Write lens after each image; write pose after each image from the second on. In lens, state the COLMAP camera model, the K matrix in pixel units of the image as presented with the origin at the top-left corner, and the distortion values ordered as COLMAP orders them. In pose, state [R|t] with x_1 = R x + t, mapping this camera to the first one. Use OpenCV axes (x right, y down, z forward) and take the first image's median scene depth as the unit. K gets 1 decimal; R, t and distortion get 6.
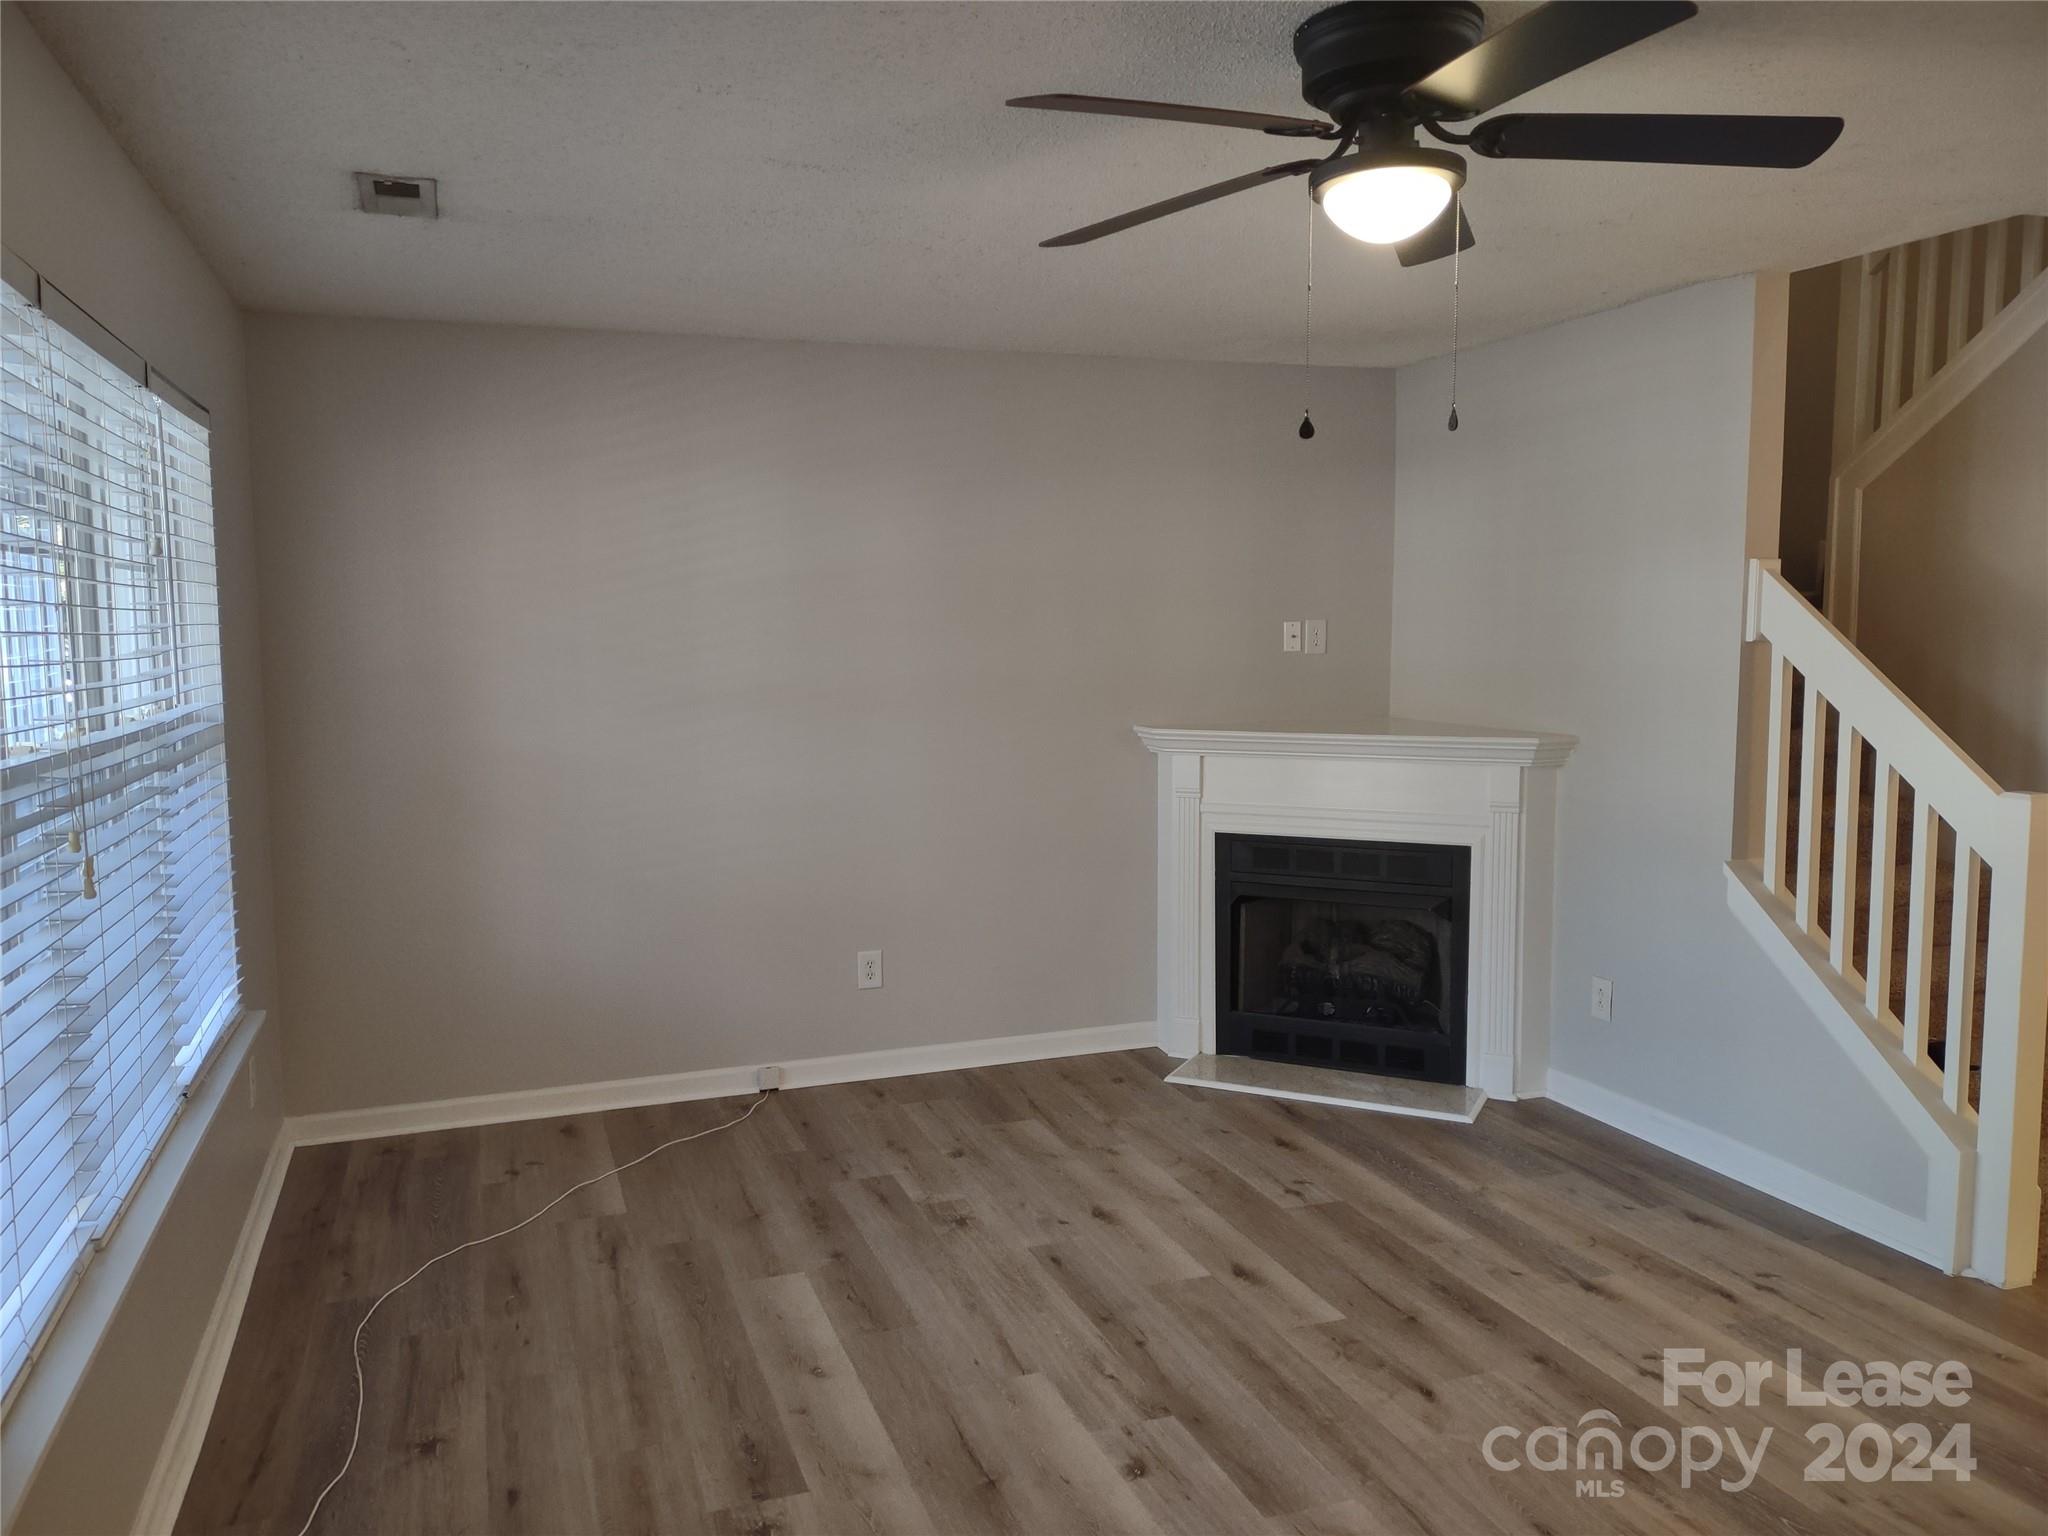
lens RADIAL K [[1530.2, 0, 1028.7], [0, 1530.2, 761.0], [0, 0, 1]] dist [0.065696, -0.061348]
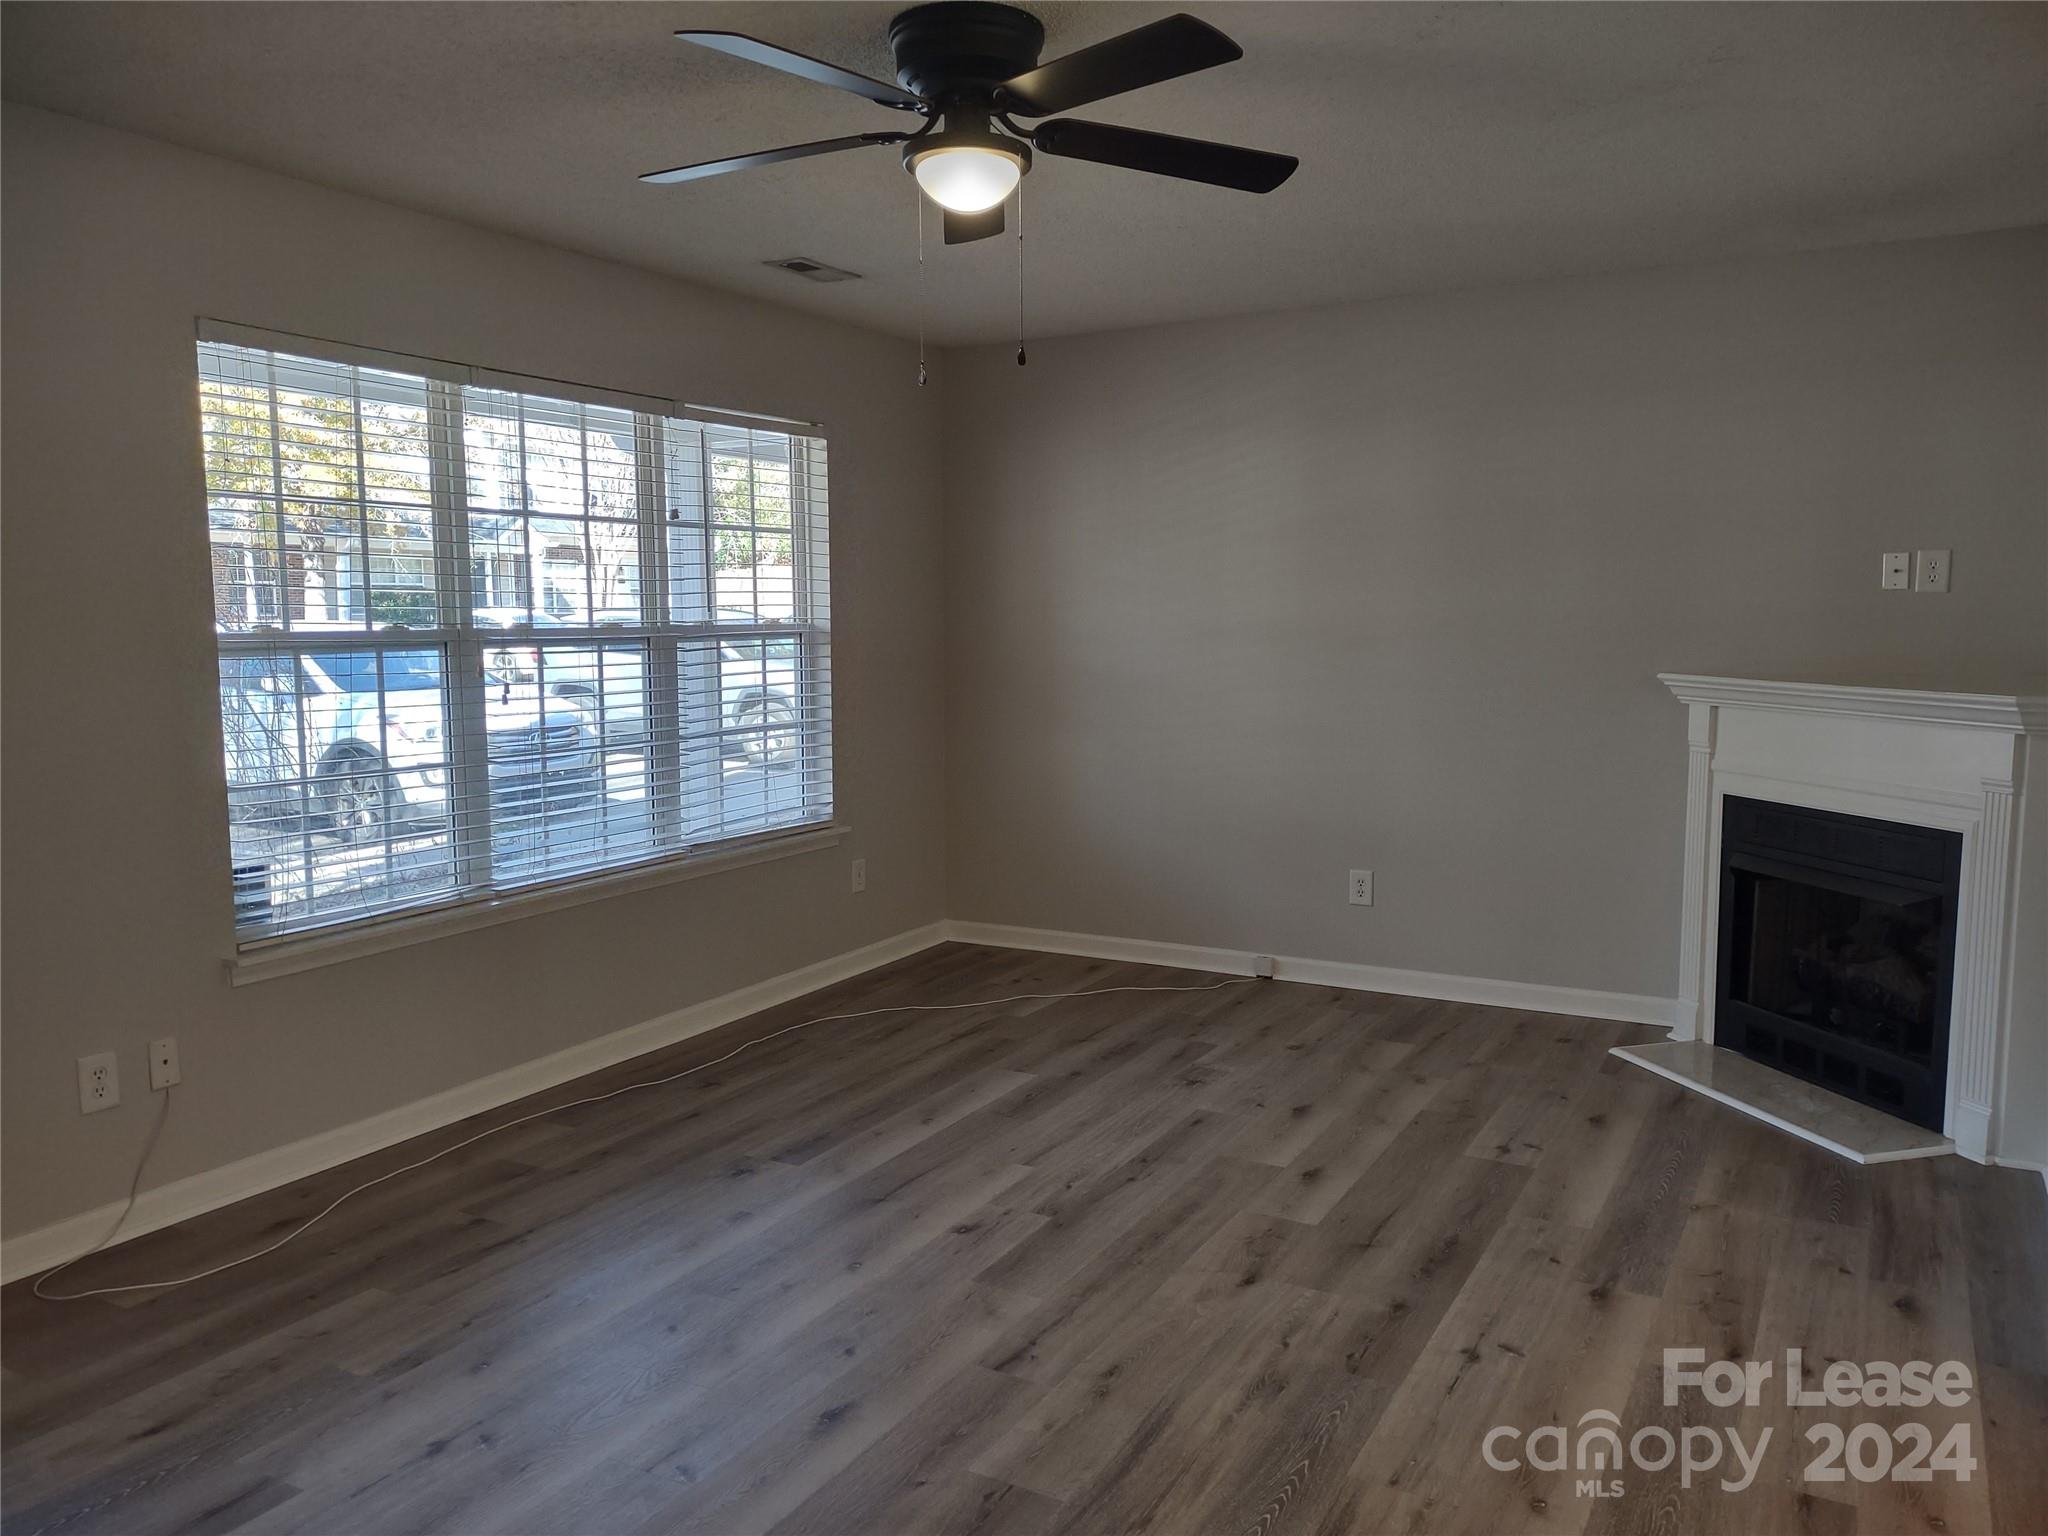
lens RADIAL K [[1530.2, 0, 1064.6], [0, 1530.2, 761.9], [0, 0, 1]] dist [0.065696, -0.061348]
pose [[0.661685, 0.077673, -0.745748, 0.676874], [-0.067855, 0.996742, 0.043608, 0.019409], [0.746705, 0.021748, 0.664800, 0.159997]]
